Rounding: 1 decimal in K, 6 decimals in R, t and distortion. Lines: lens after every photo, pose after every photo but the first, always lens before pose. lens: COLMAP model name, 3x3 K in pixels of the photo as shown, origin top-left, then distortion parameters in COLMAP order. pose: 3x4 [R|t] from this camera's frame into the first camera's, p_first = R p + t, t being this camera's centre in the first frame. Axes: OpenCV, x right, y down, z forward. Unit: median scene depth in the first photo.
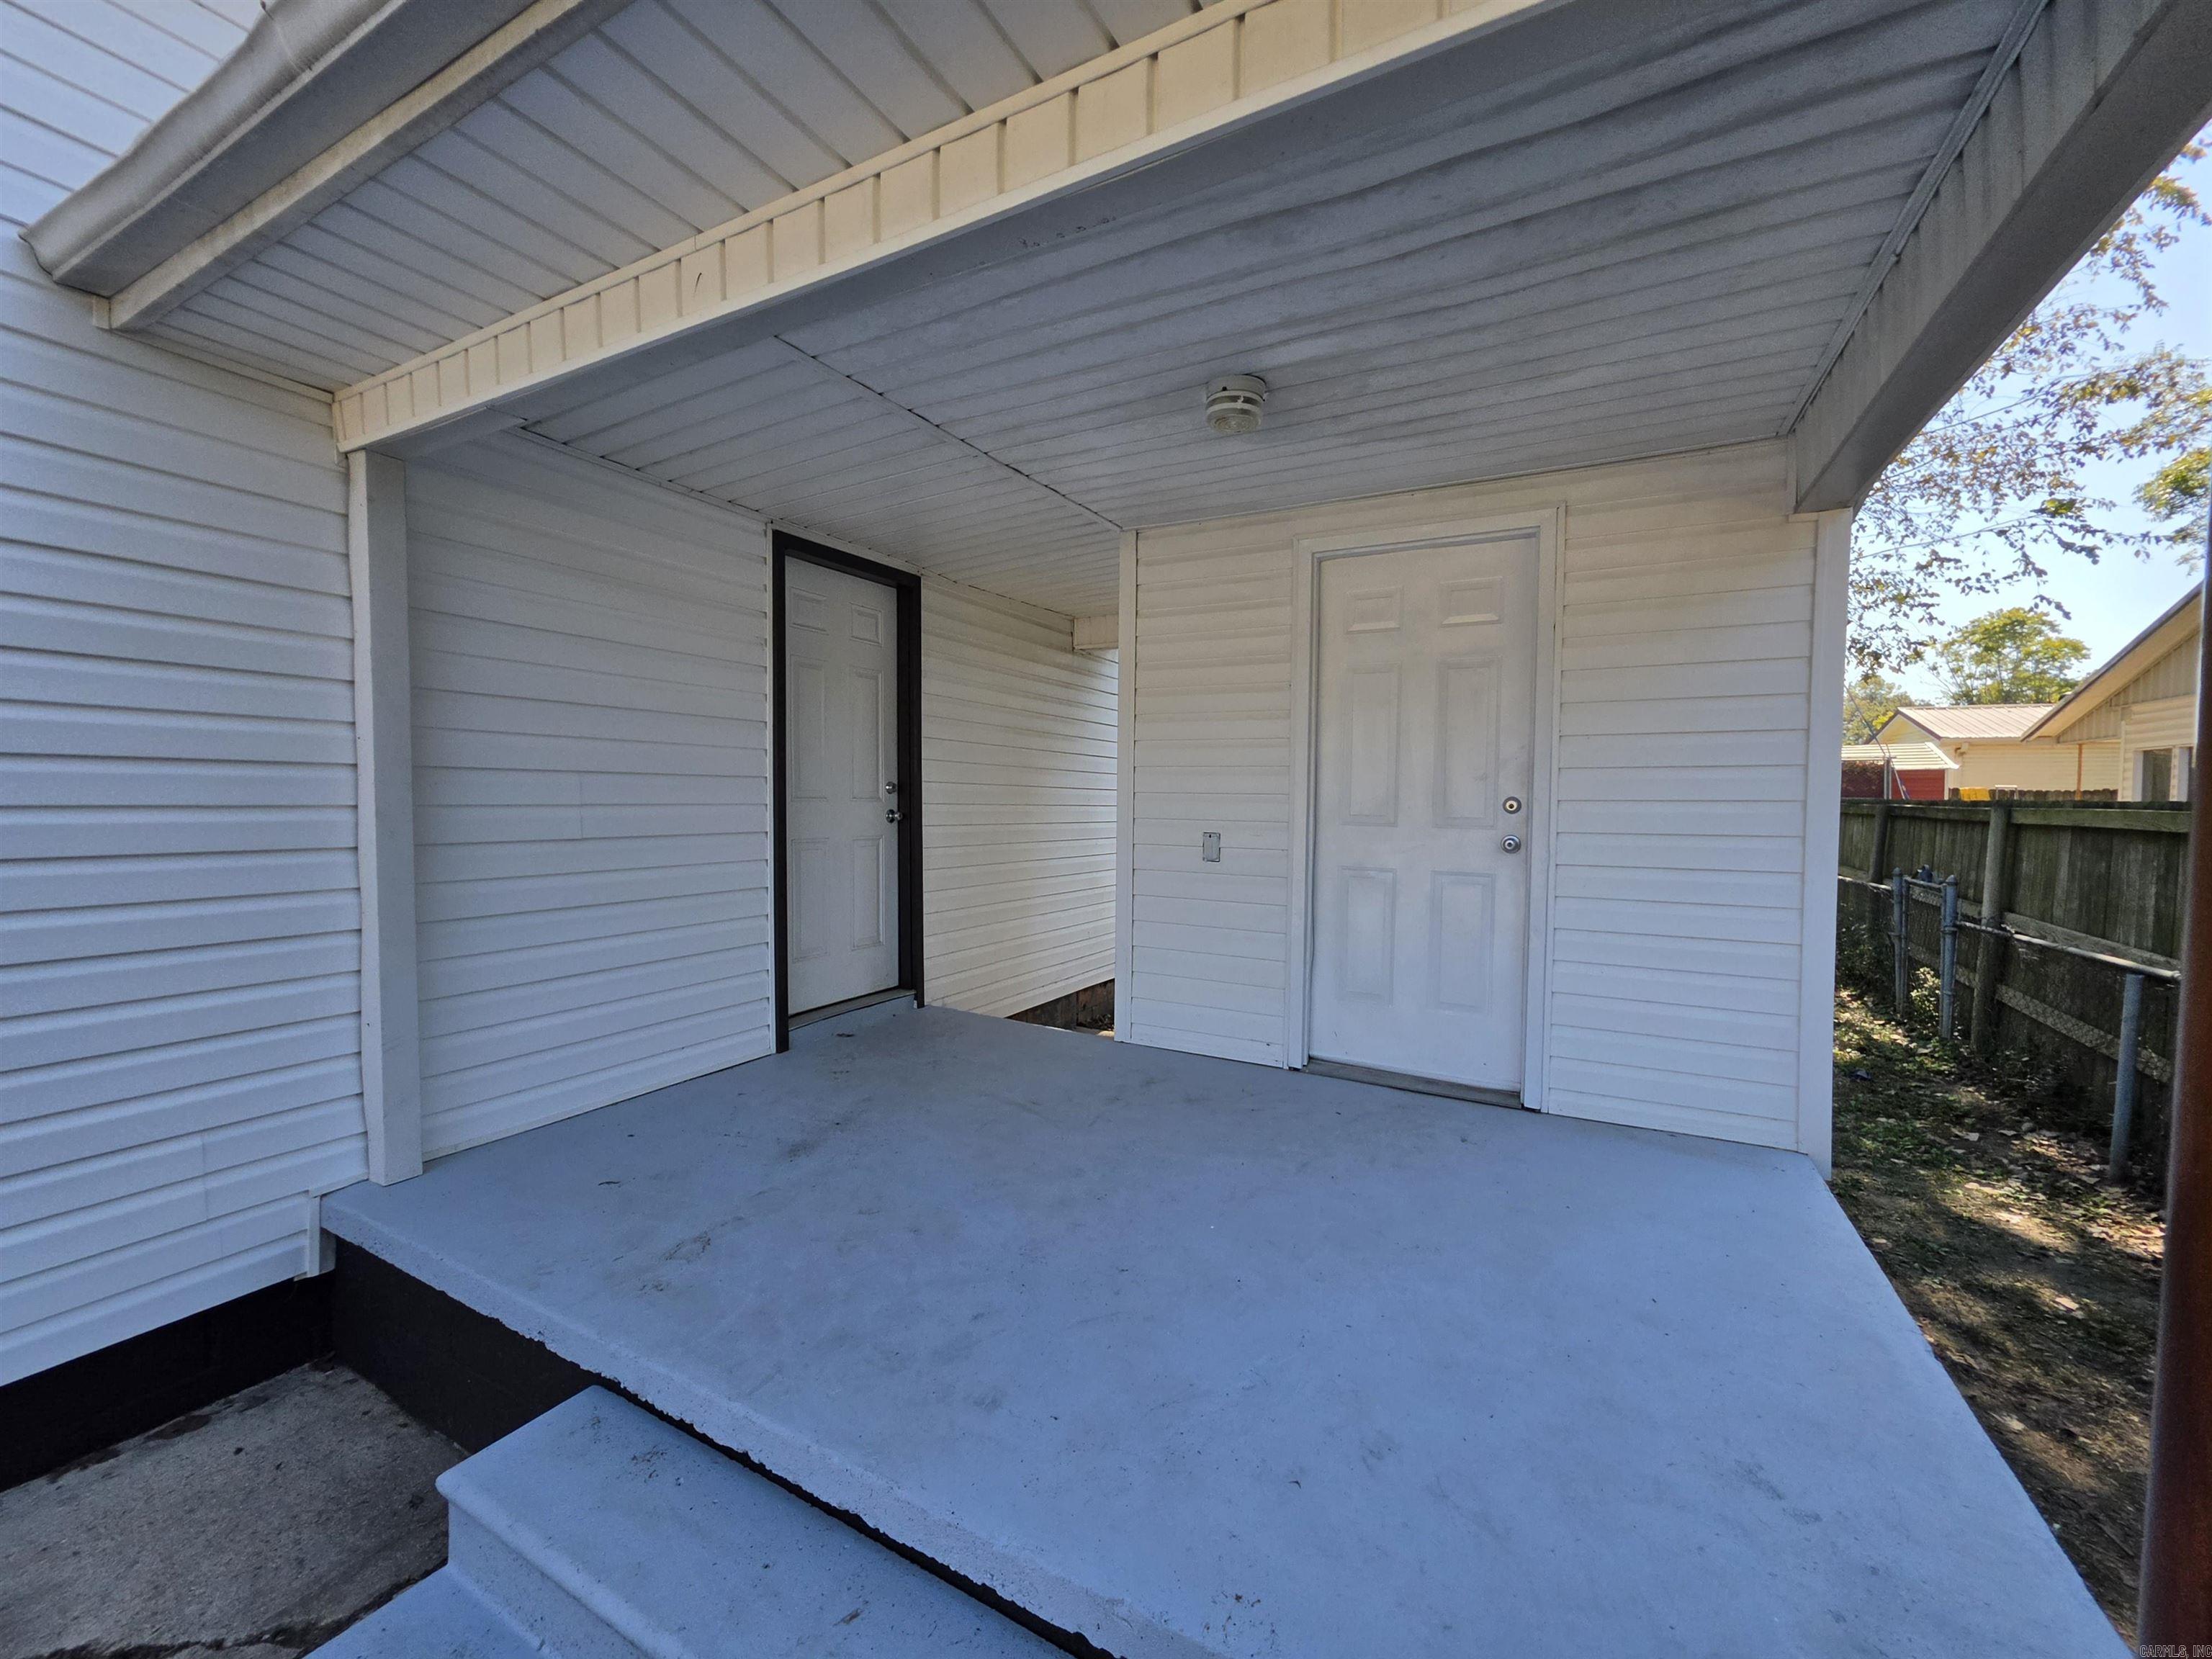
lens RADIAL K [[878.3, 0, 1110.3], [0, 878.3, 826.9], [0, 0, 1]] dist [0.000238, 0.000014]
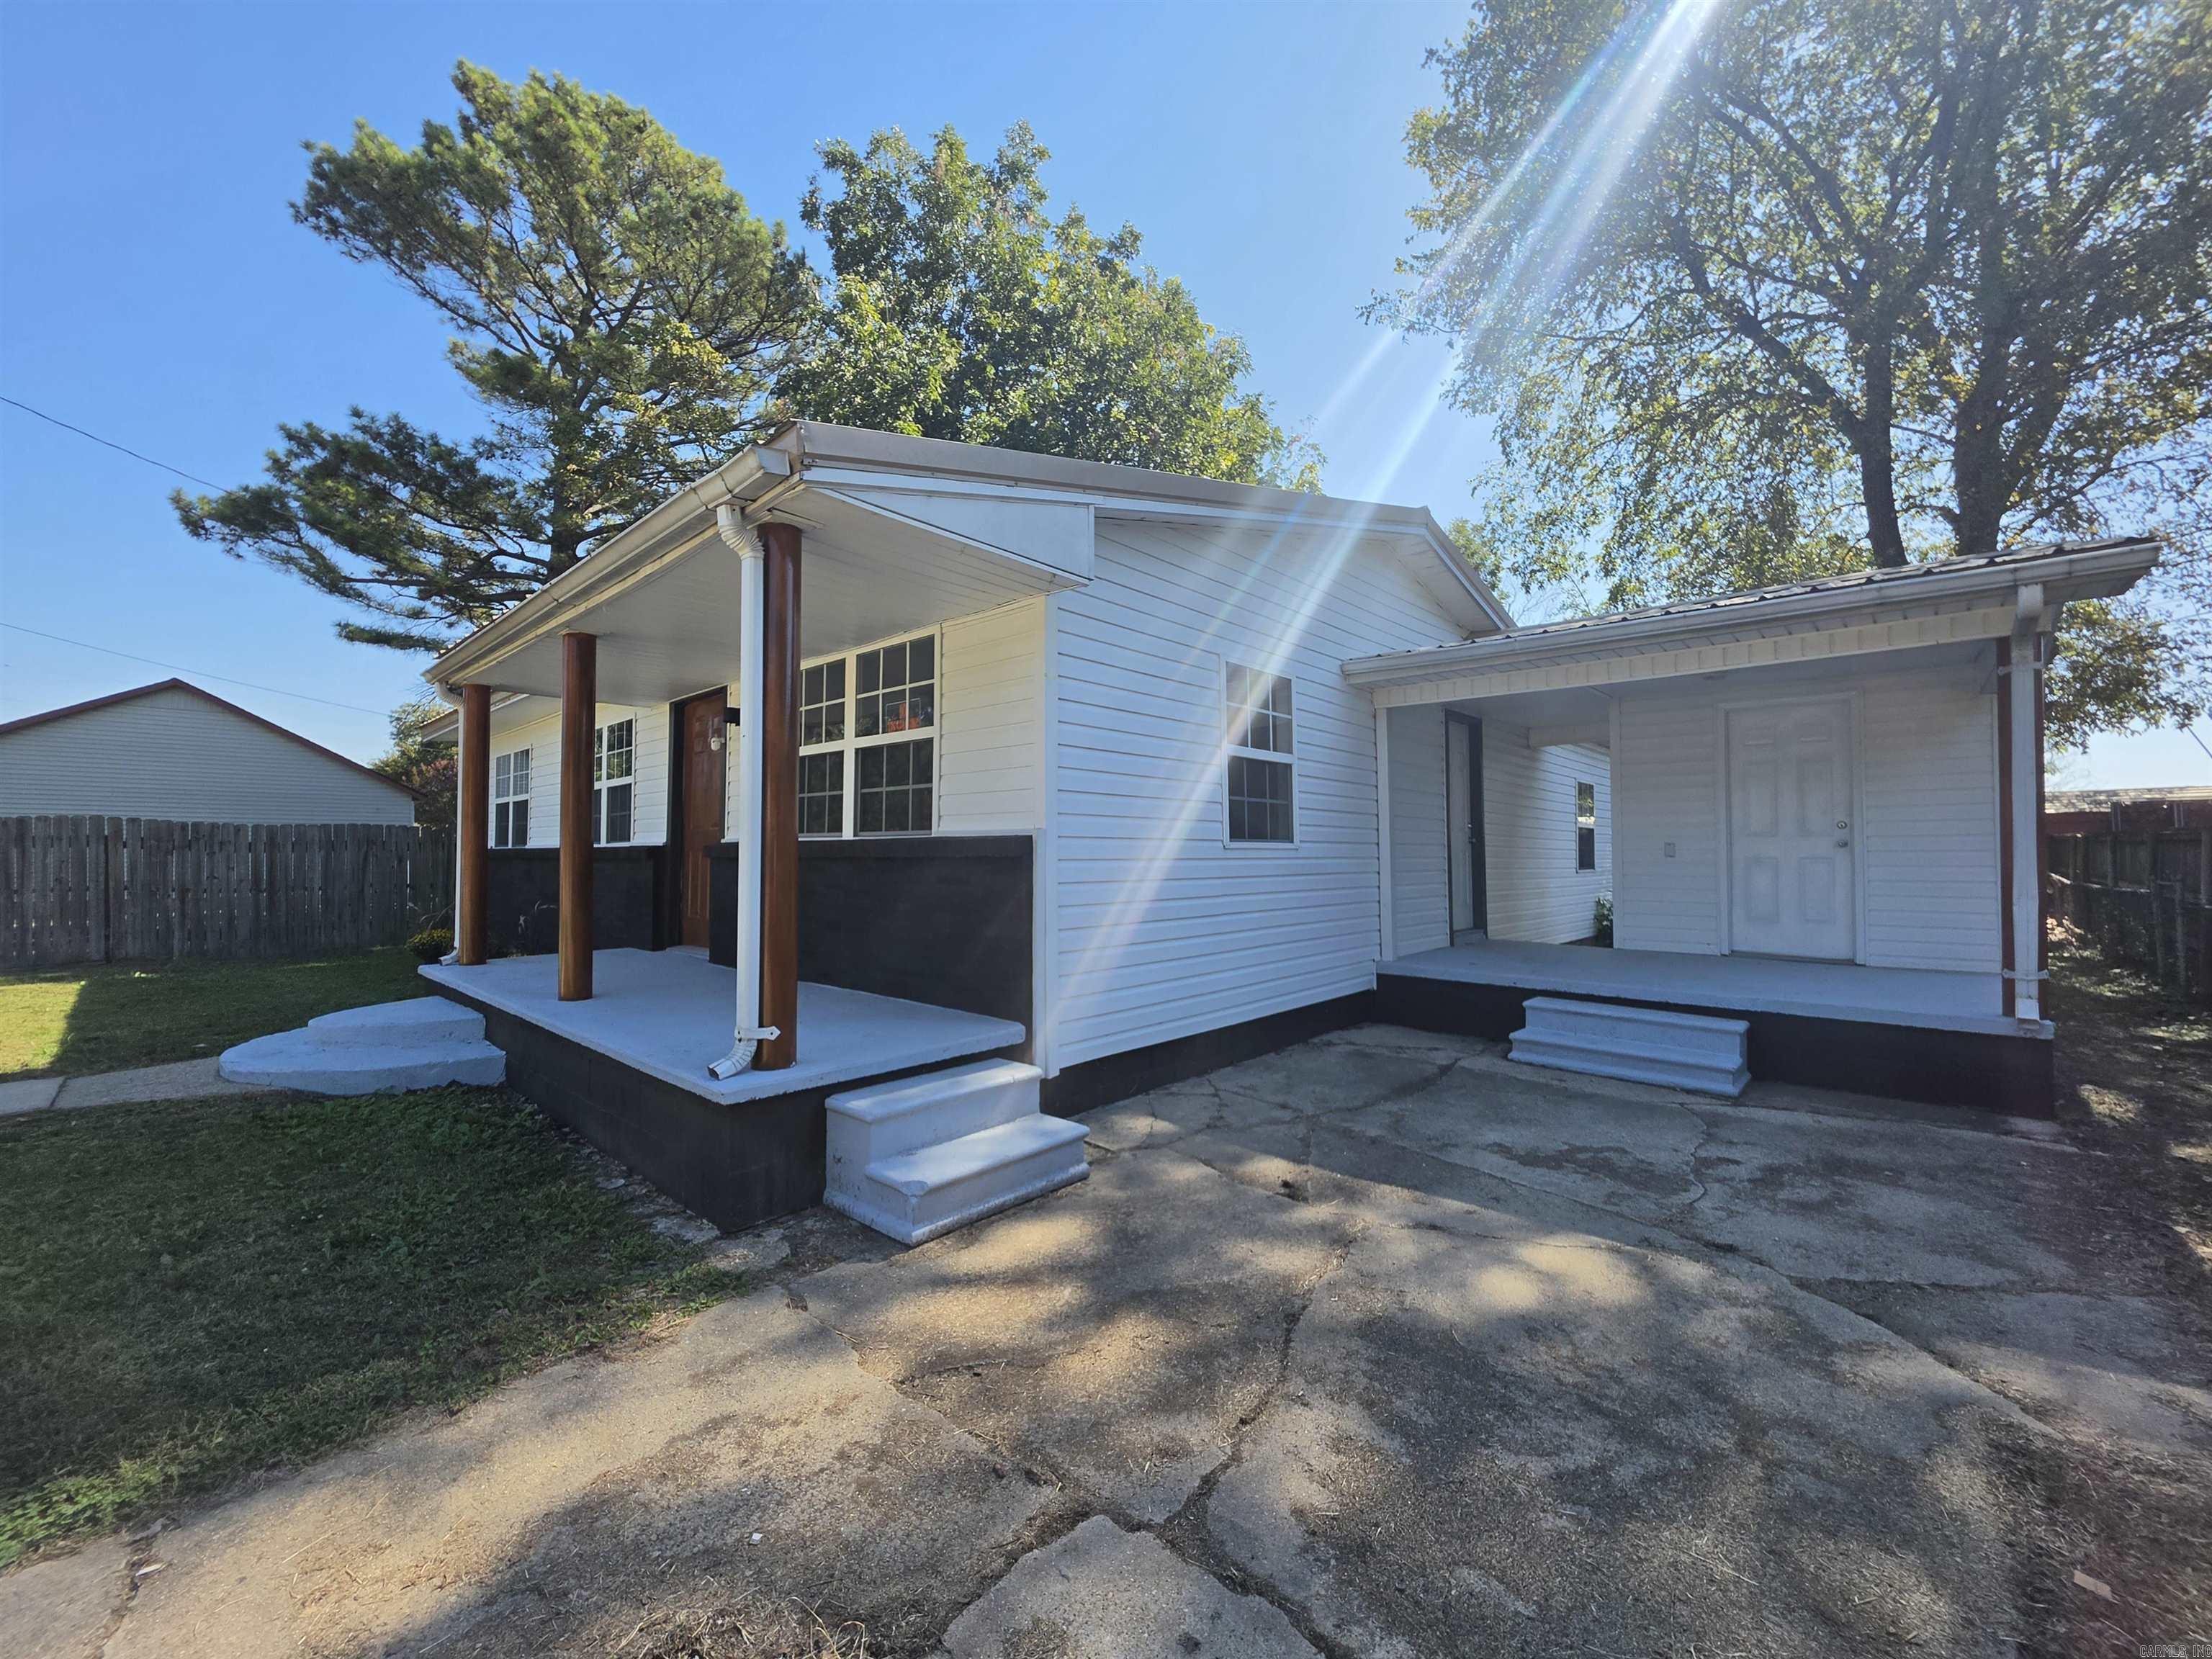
lens RADIAL K [[878.3, 0, 1093.6], [0, 878.3, 829.6], [0, 0, 1]] dist [0.000238, 0.000014]
pose [[0.963060, -0.012571, -0.268995, -0.703329], [-0.009604, 0.996671, -0.080963, 0.171642], [0.269117, 0.080556, 0.959733, -1.502016]]
